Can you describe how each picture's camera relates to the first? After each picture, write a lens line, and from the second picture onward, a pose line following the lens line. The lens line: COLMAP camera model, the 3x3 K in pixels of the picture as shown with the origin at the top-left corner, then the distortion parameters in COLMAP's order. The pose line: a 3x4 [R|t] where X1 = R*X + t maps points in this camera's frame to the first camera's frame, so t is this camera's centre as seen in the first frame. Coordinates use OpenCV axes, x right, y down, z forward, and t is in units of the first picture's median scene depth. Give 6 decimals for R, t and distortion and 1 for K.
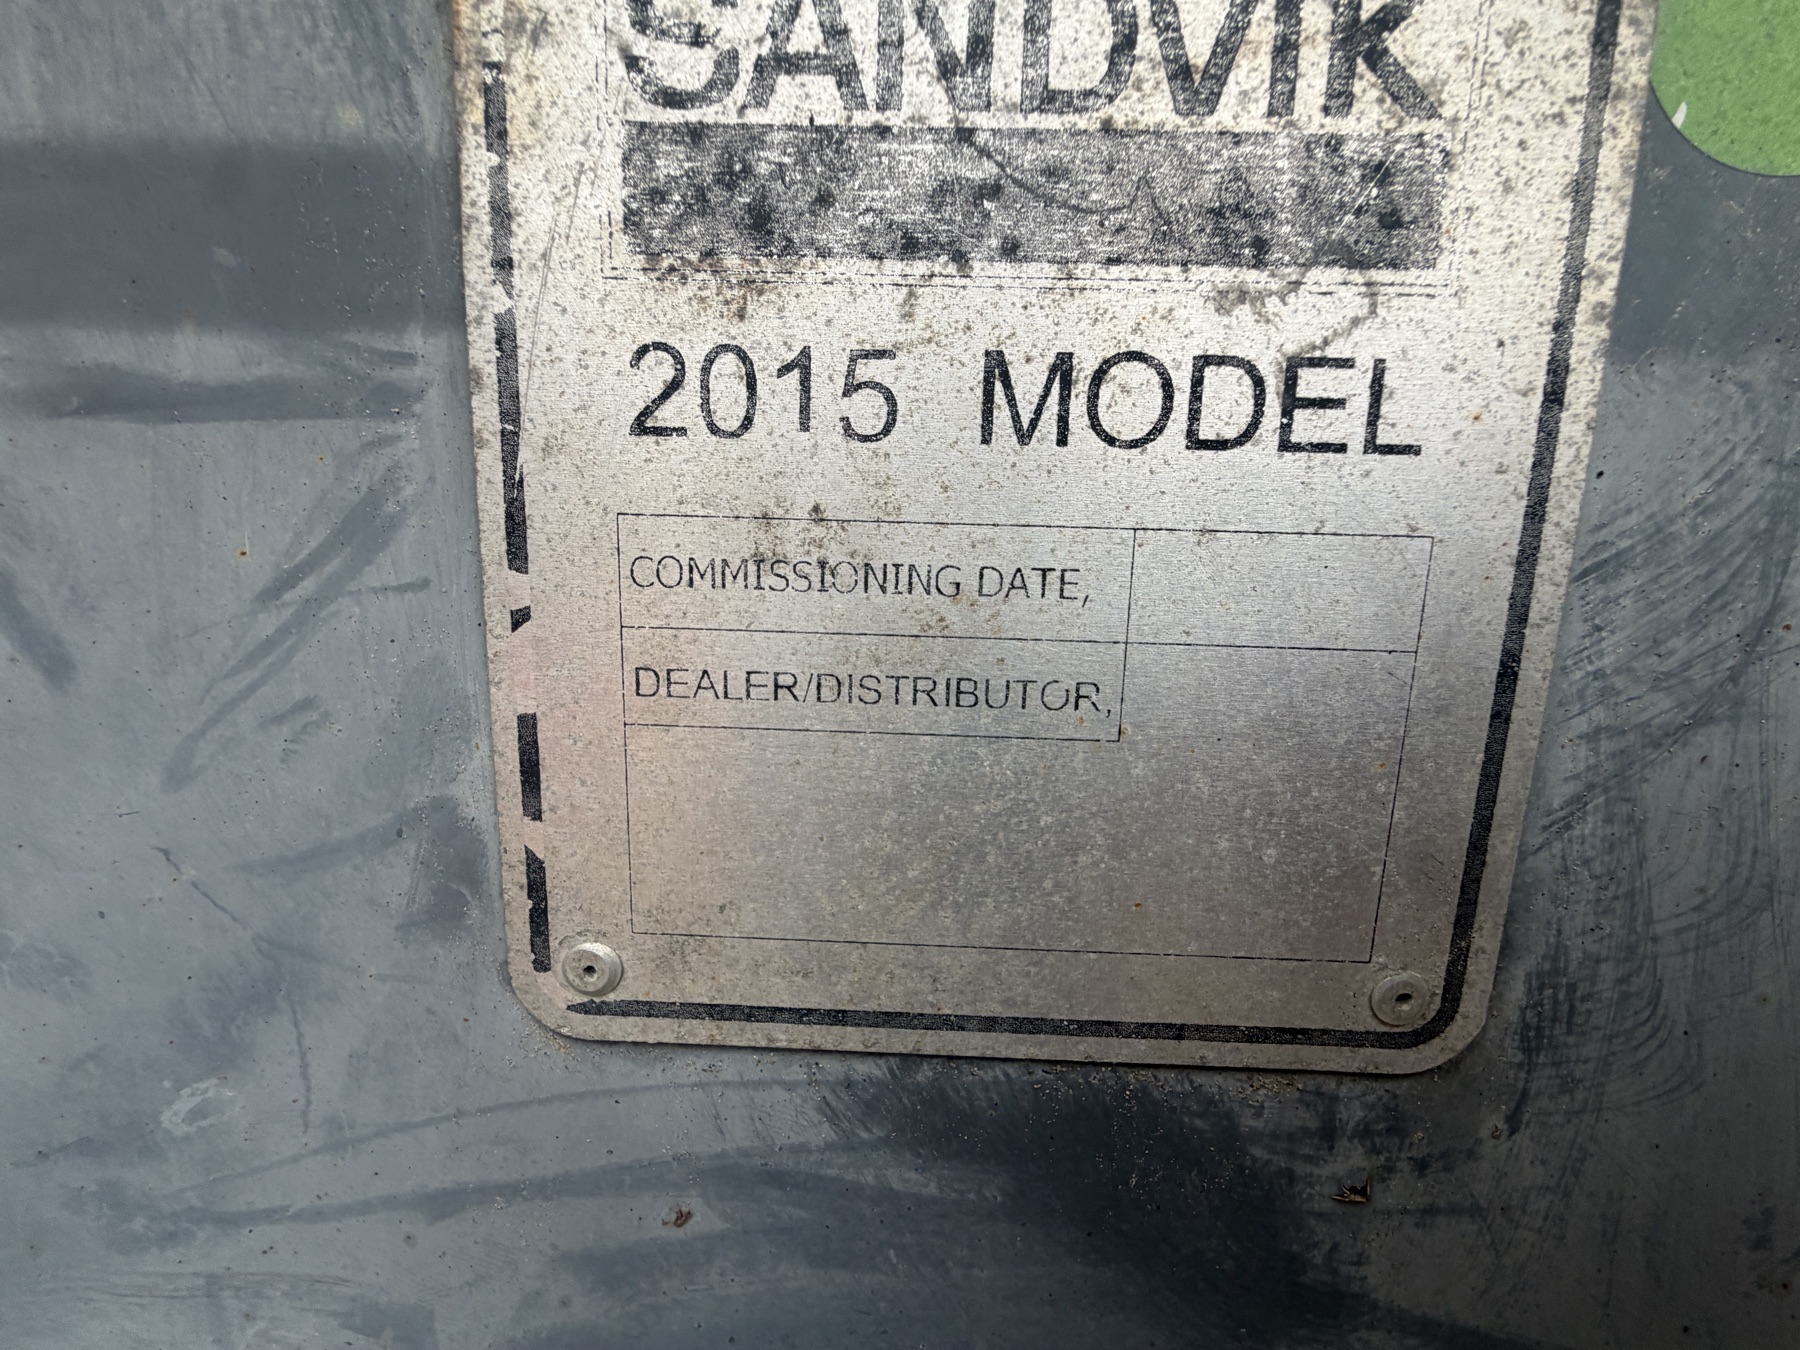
lens RADIAL K [[713.6, 0, 899.5], [0, 713.6, 675.9], [0, 0, 1]] dist [-0.001174, -0.000808]
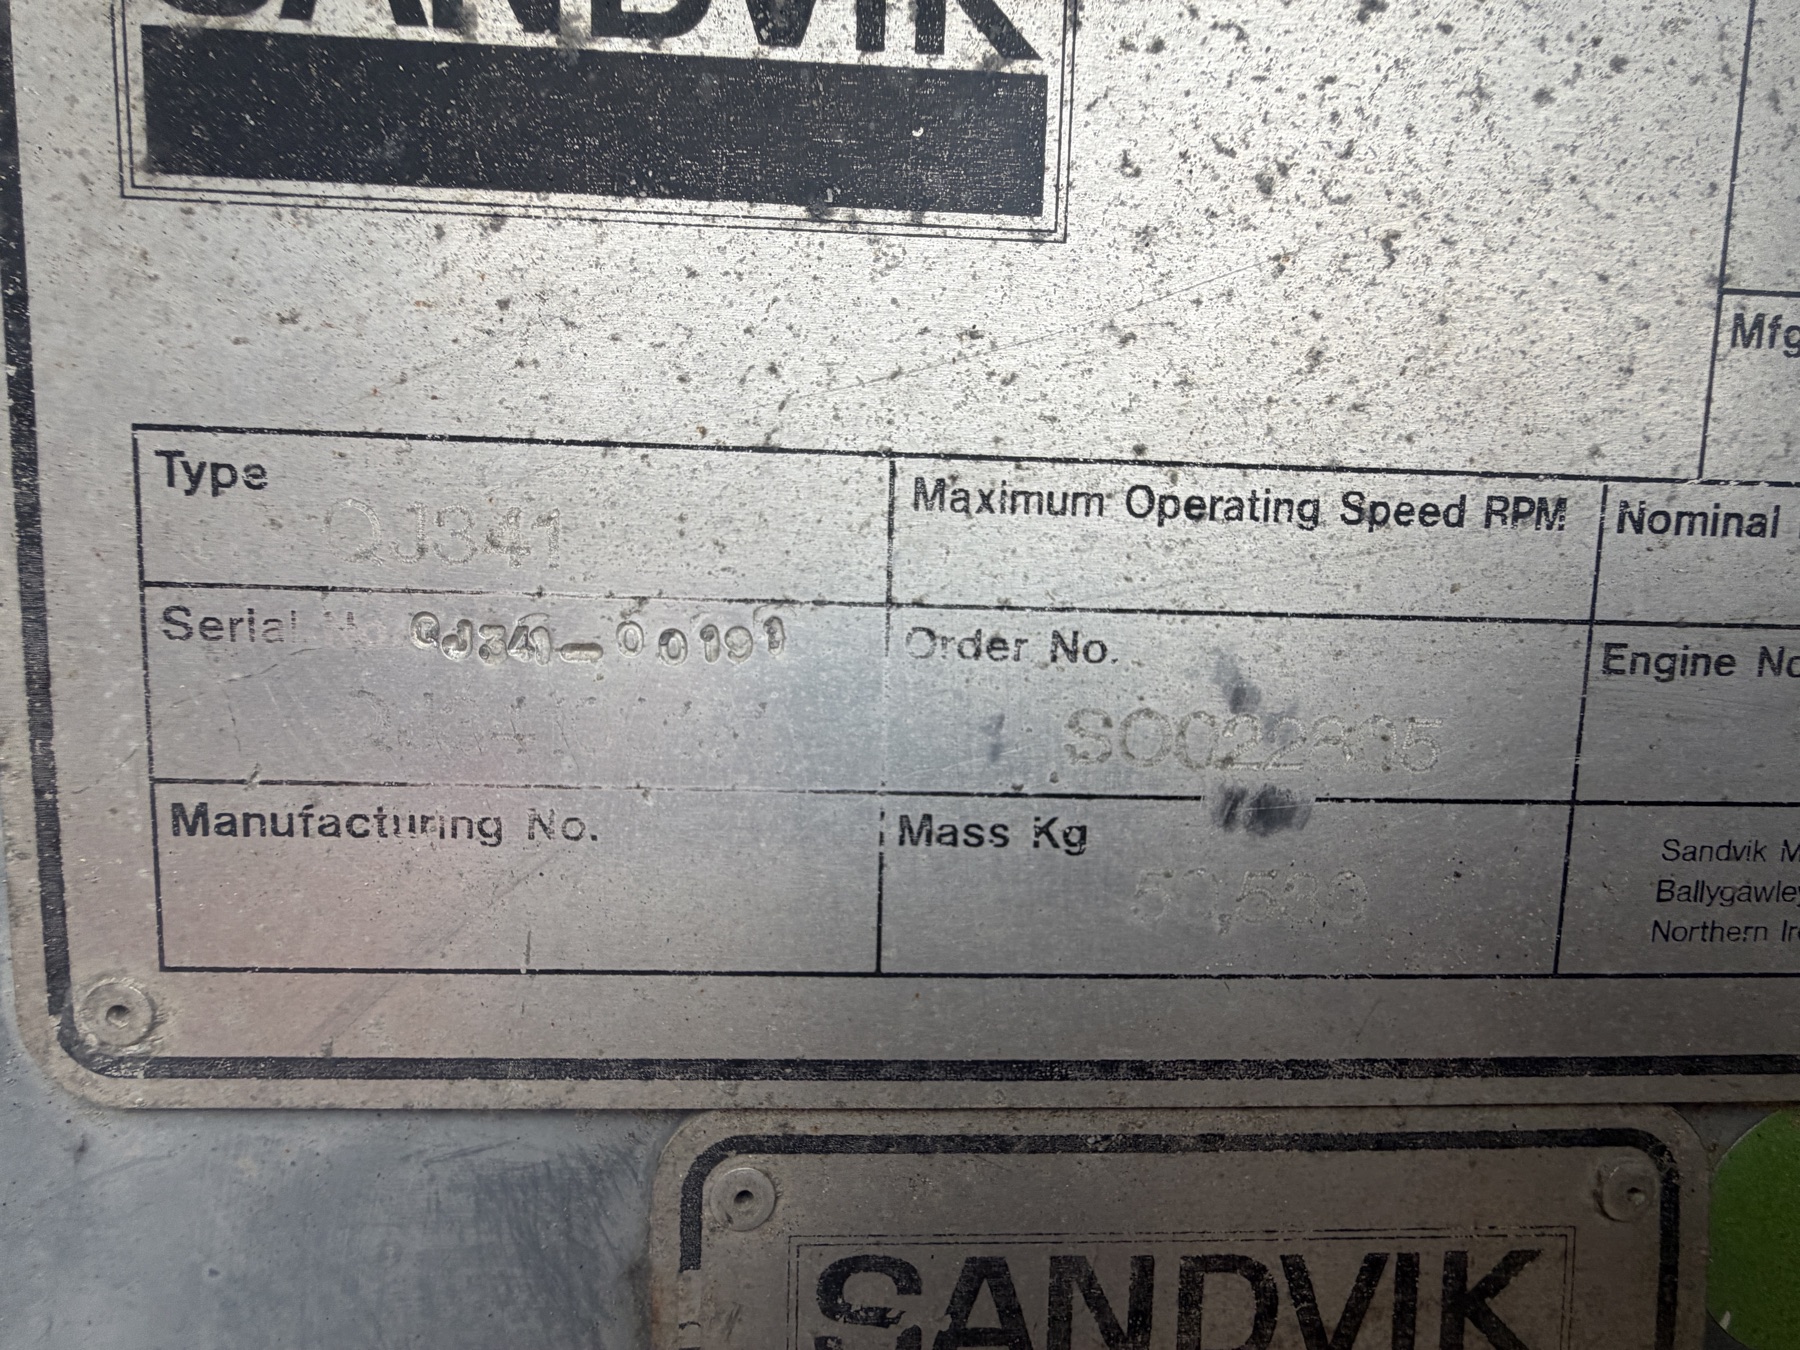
lens RADIAL K [[713.6, 0, 900.3], [0, 713.6, 676.0], [0, 0, 1]] dist [-0.001174, -0.000808]
pose [[0.997827, -0.000133, 0.065884, -0.330298], [0.006224, 0.995716, -0.092252, -1.776192], [-0.065589, 0.092461, 0.993554, -0.164427]]
